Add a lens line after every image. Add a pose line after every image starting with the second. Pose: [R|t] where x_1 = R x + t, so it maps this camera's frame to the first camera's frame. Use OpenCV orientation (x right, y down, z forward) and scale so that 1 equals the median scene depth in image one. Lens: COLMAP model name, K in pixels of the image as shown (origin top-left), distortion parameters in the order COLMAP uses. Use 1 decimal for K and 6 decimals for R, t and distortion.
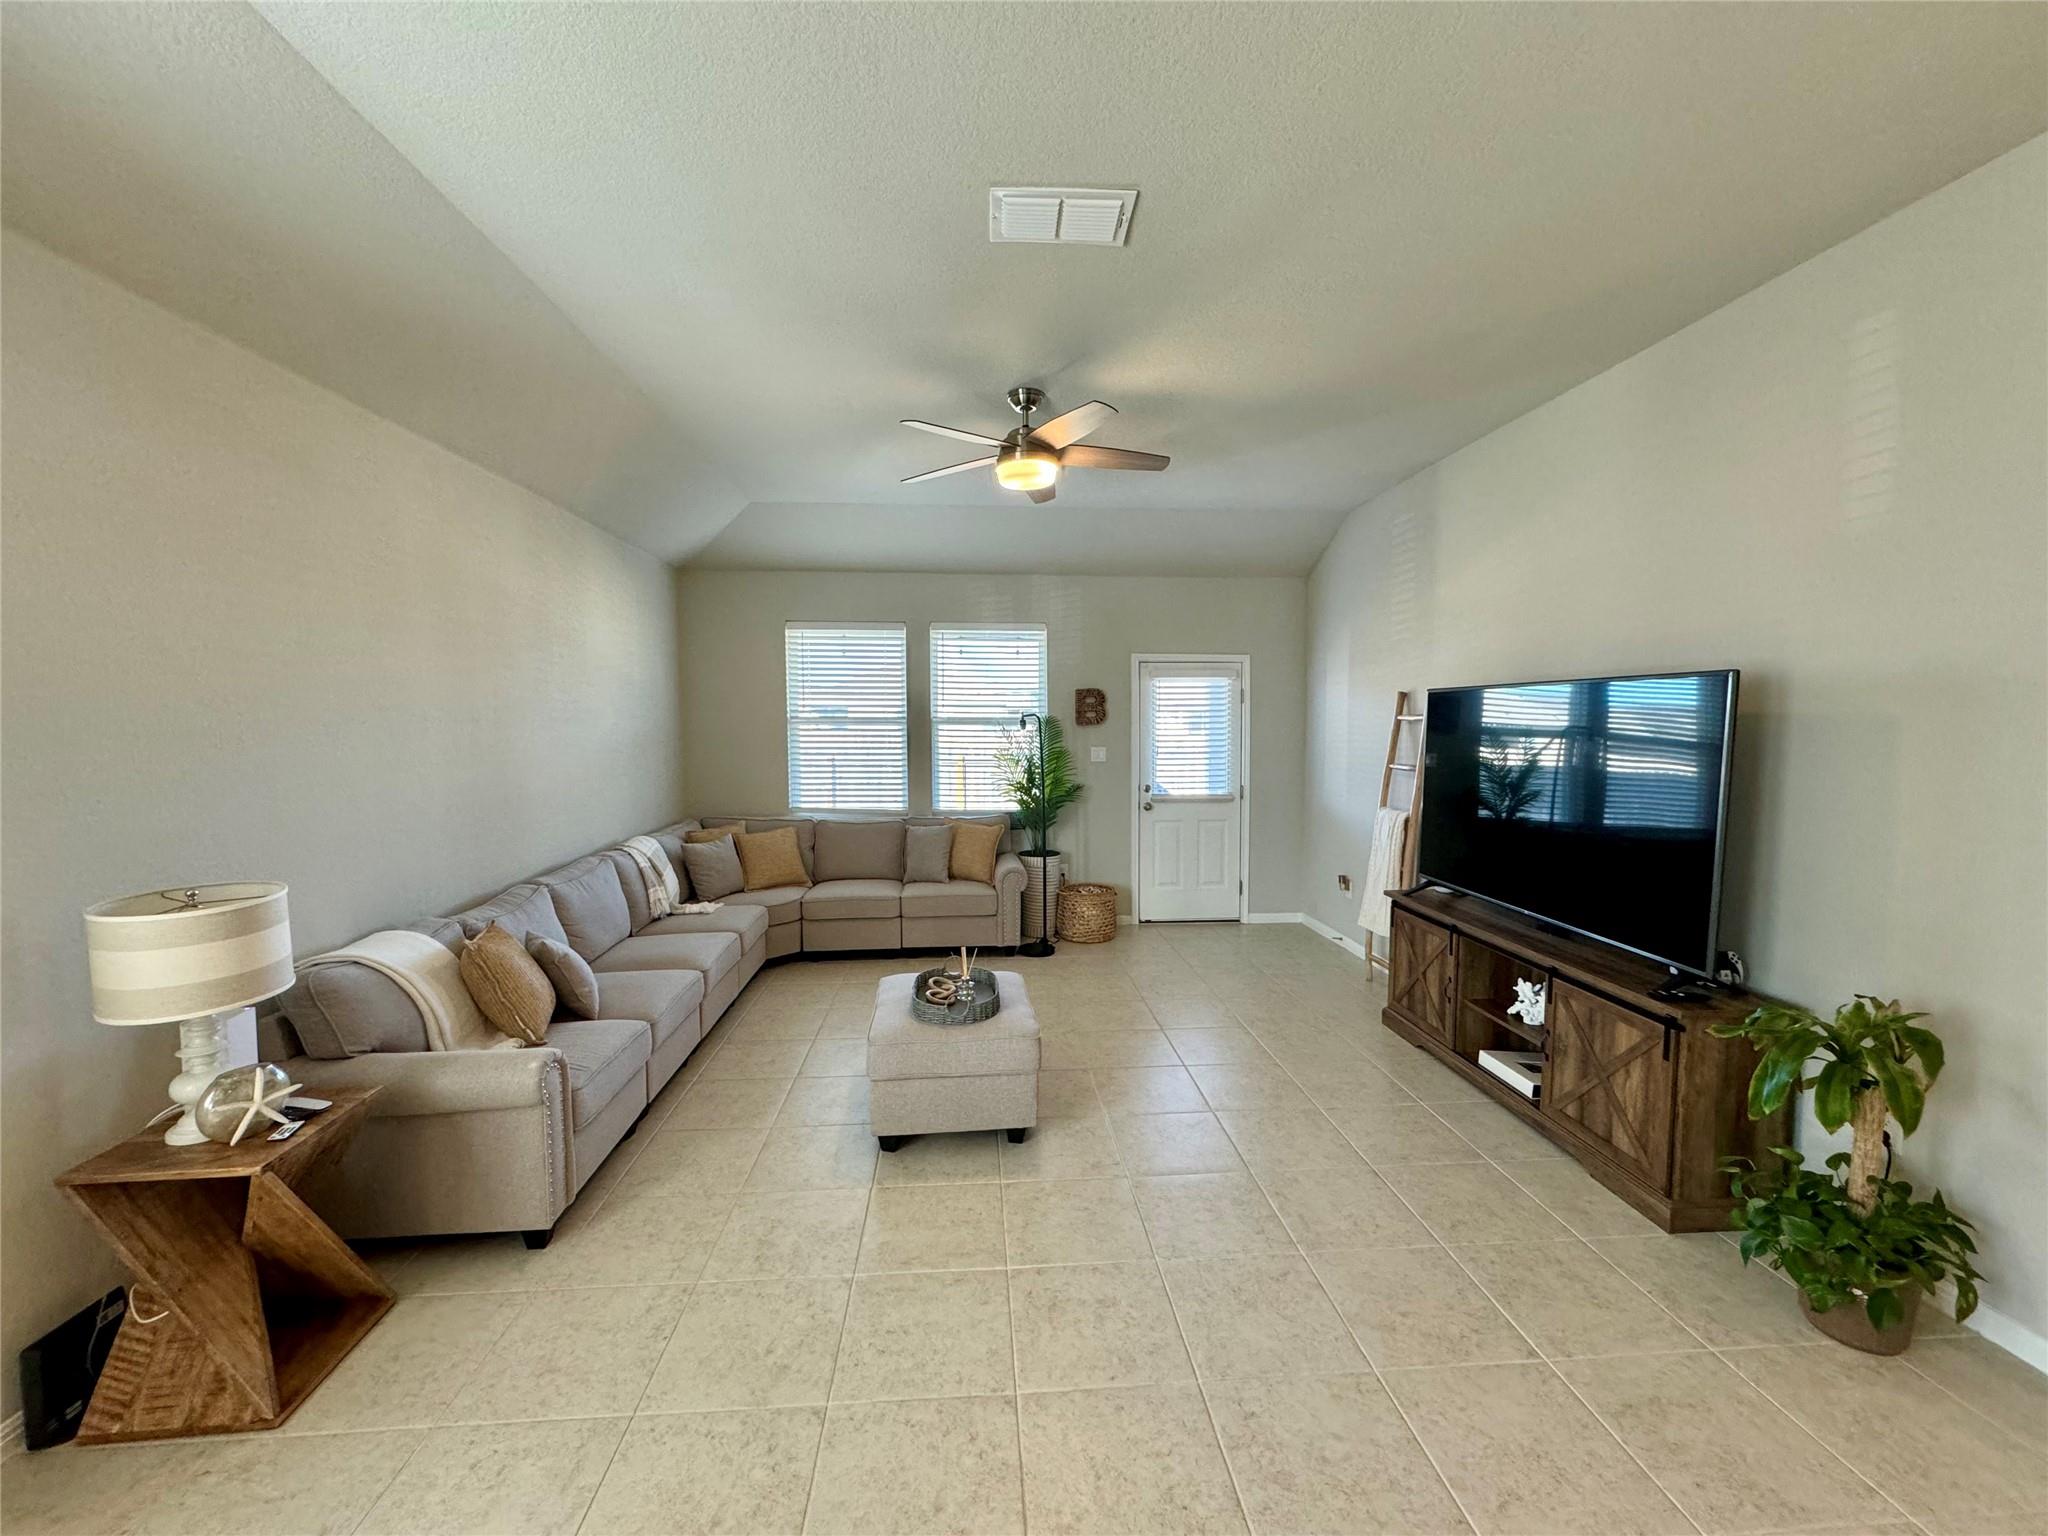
lens RADIAL K [[813.7, 0, 1024.0], [0, 813.7, 768.0], [0, 0, 1]] dist [-0.002859, 0.000383]
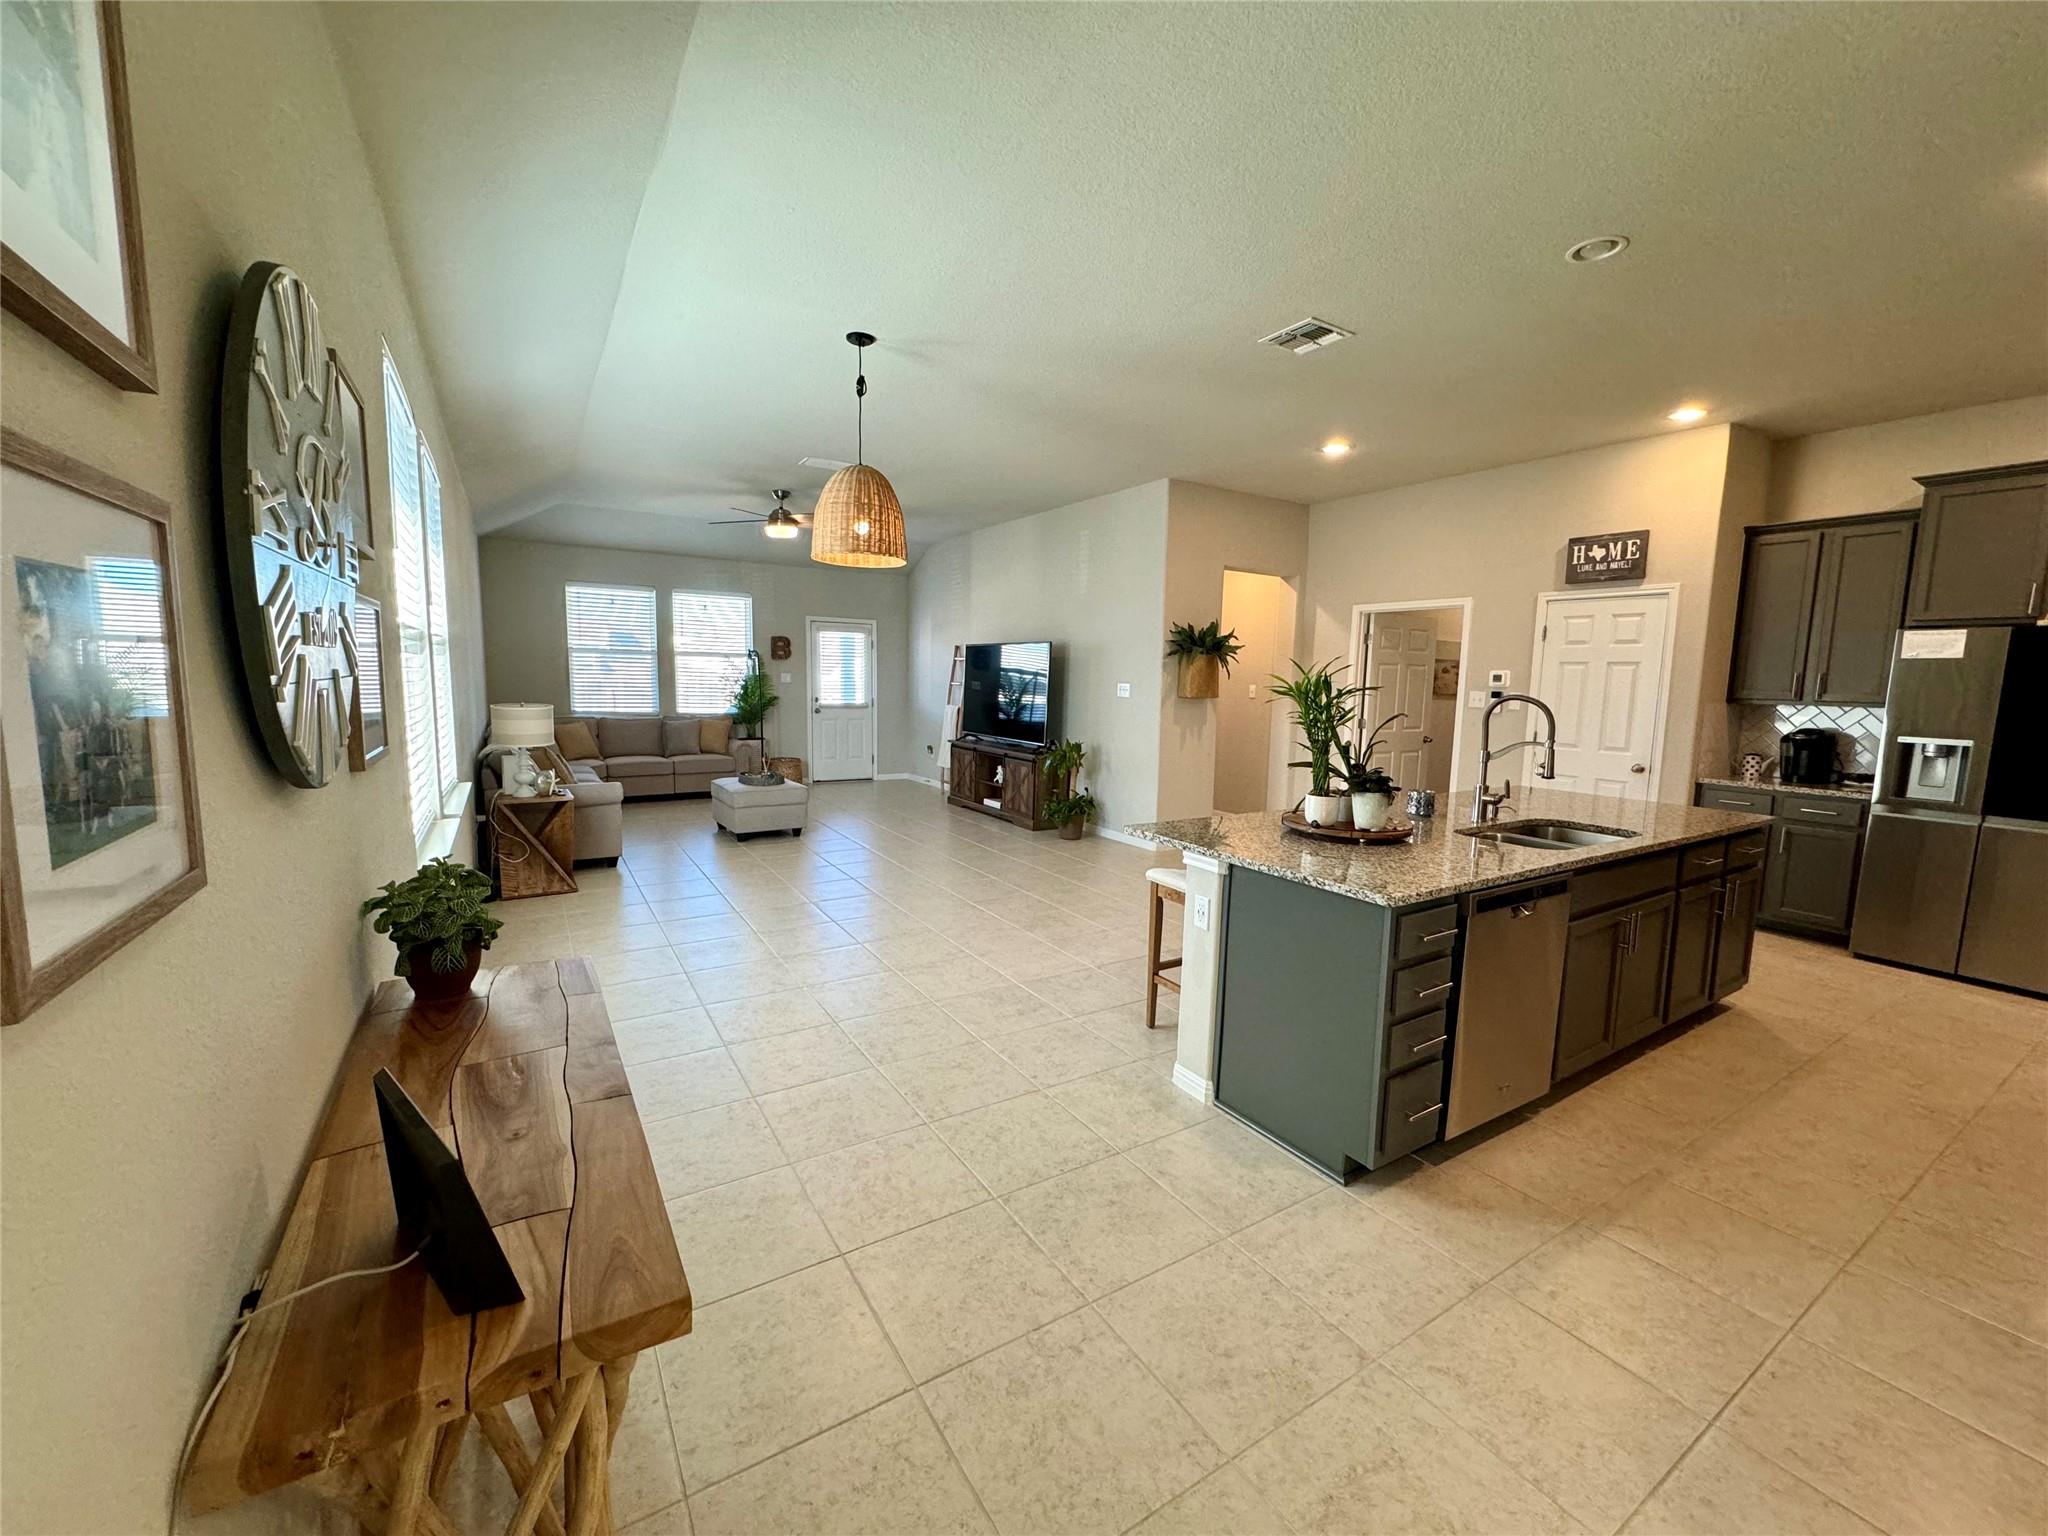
lens RADIAL K [[818.9, 0, 1019.6], [0, 818.9, 765.2], [0, 0, 1]] dist [0.000345, 0.000153]
pose [[0.886201, -0.030434, 0.462299, -0.385925], [0.003891, 0.998294, 0.058262, 0.096002], [-0.463284, -0.049833, 0.884808, -0.996288]]
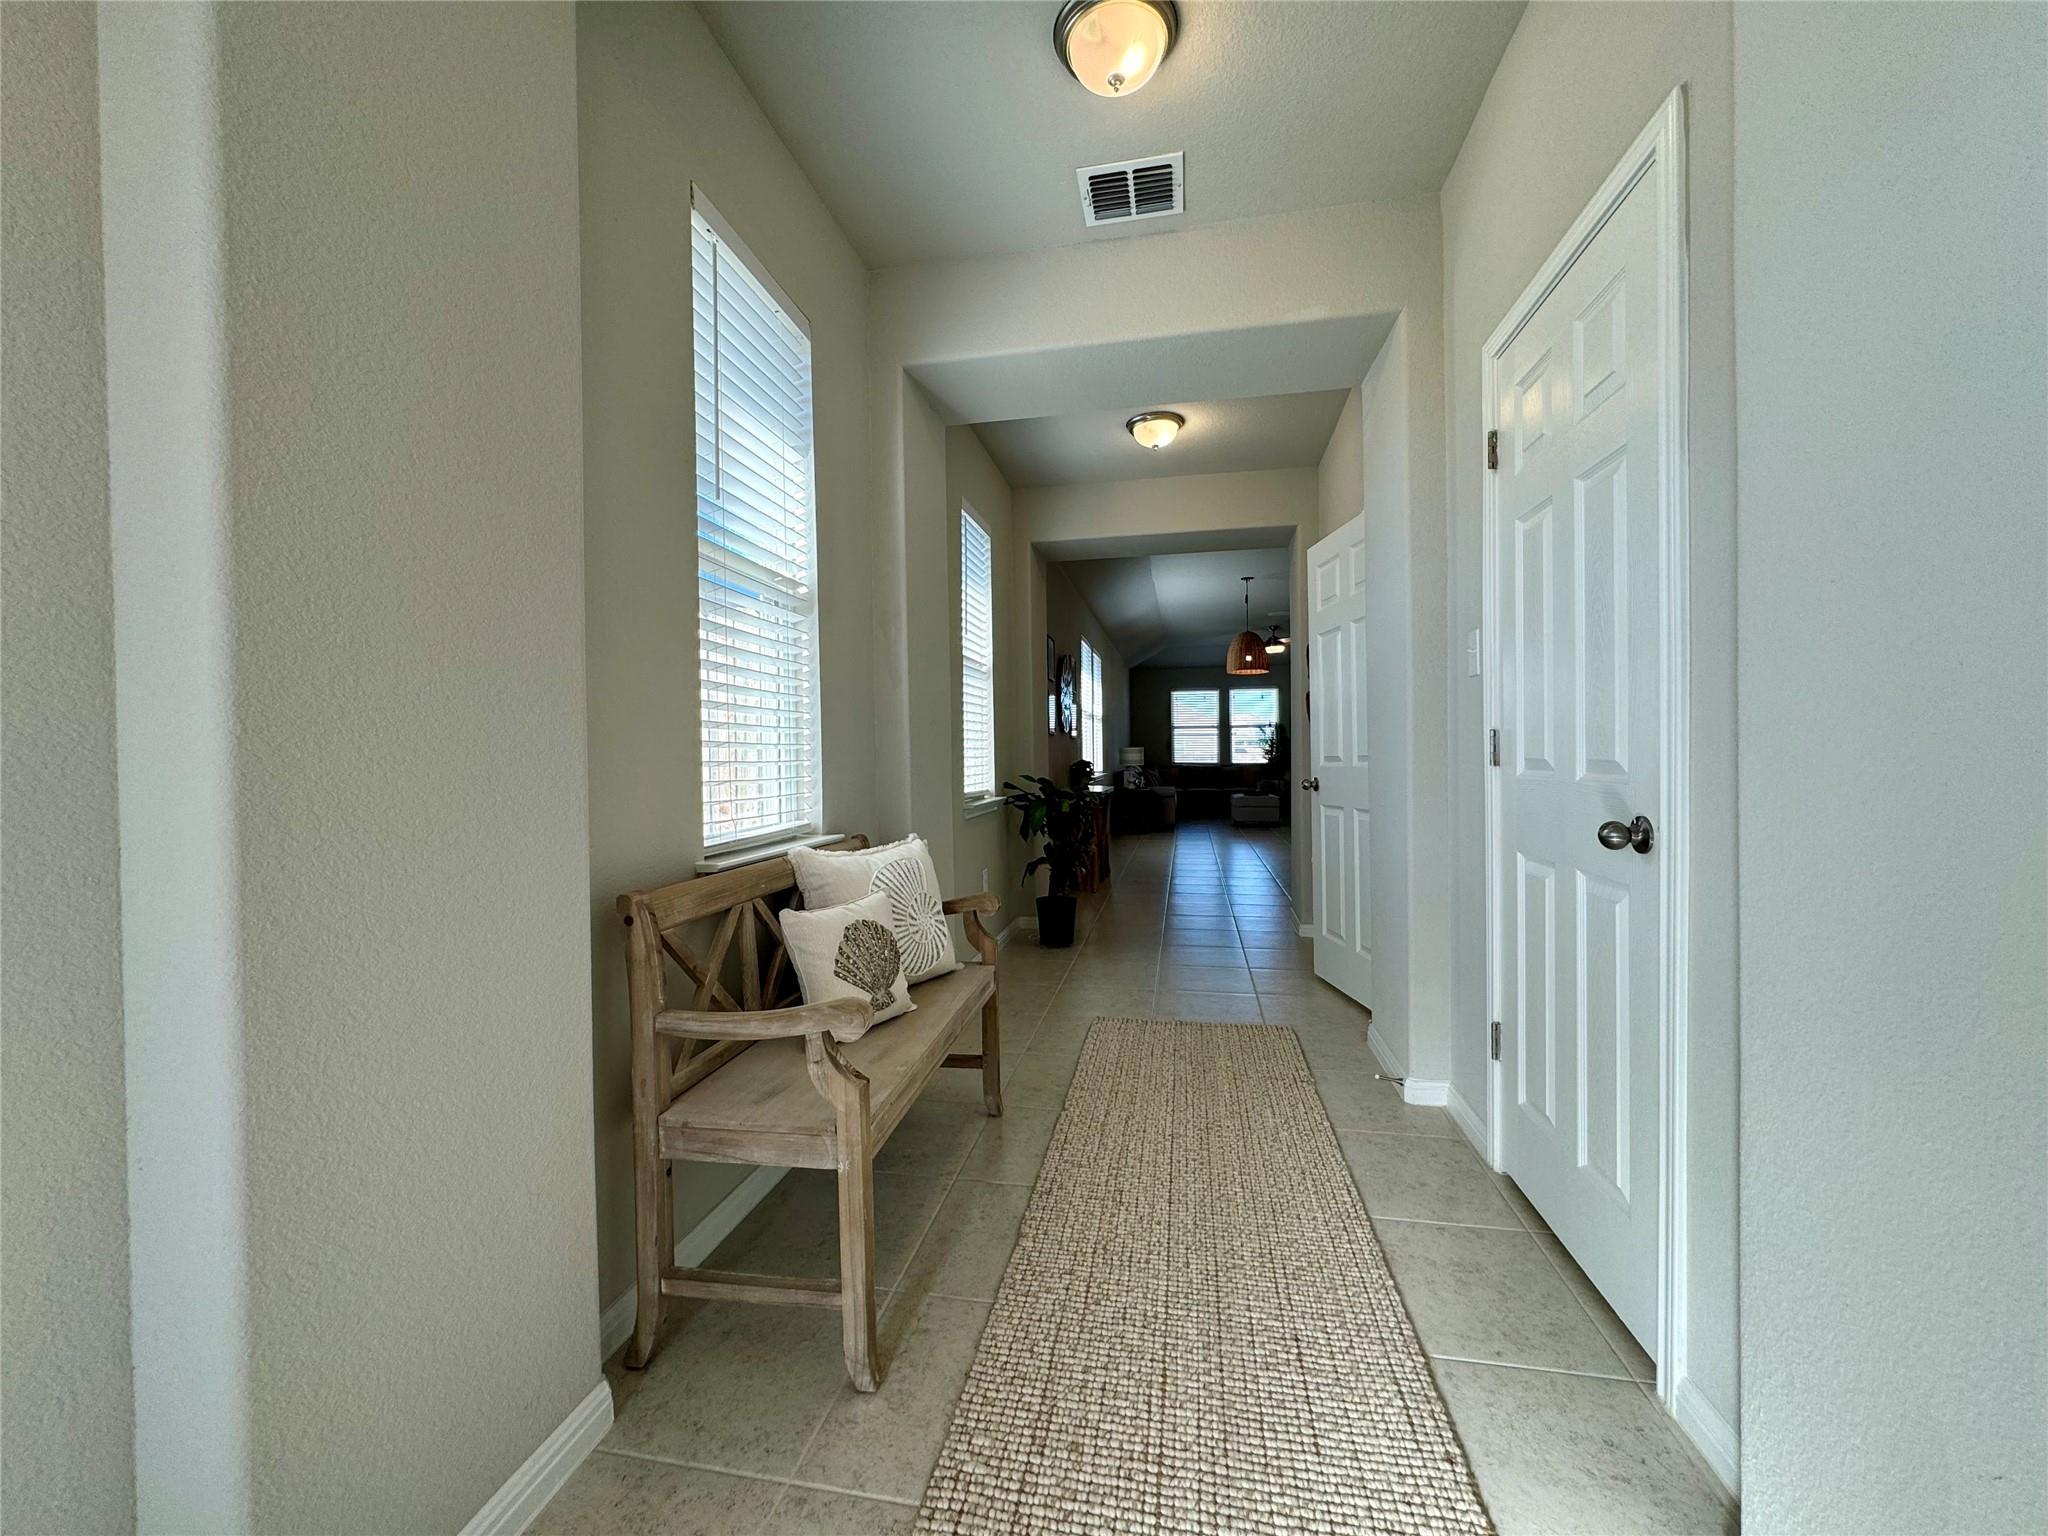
lens RADIAL K [[813.7, 0, 1024.0], [0, 813.7, 768.0], [0, 0, 1]] dist [-0.002859, 0.000383]
pose [[0.964497, -0.009536, -0.263920, -0.099603], [-0.002180, 0.999026, -0.044065, 0.269326], [0.264084, 0.043076, 0.963537, -2.322526]]
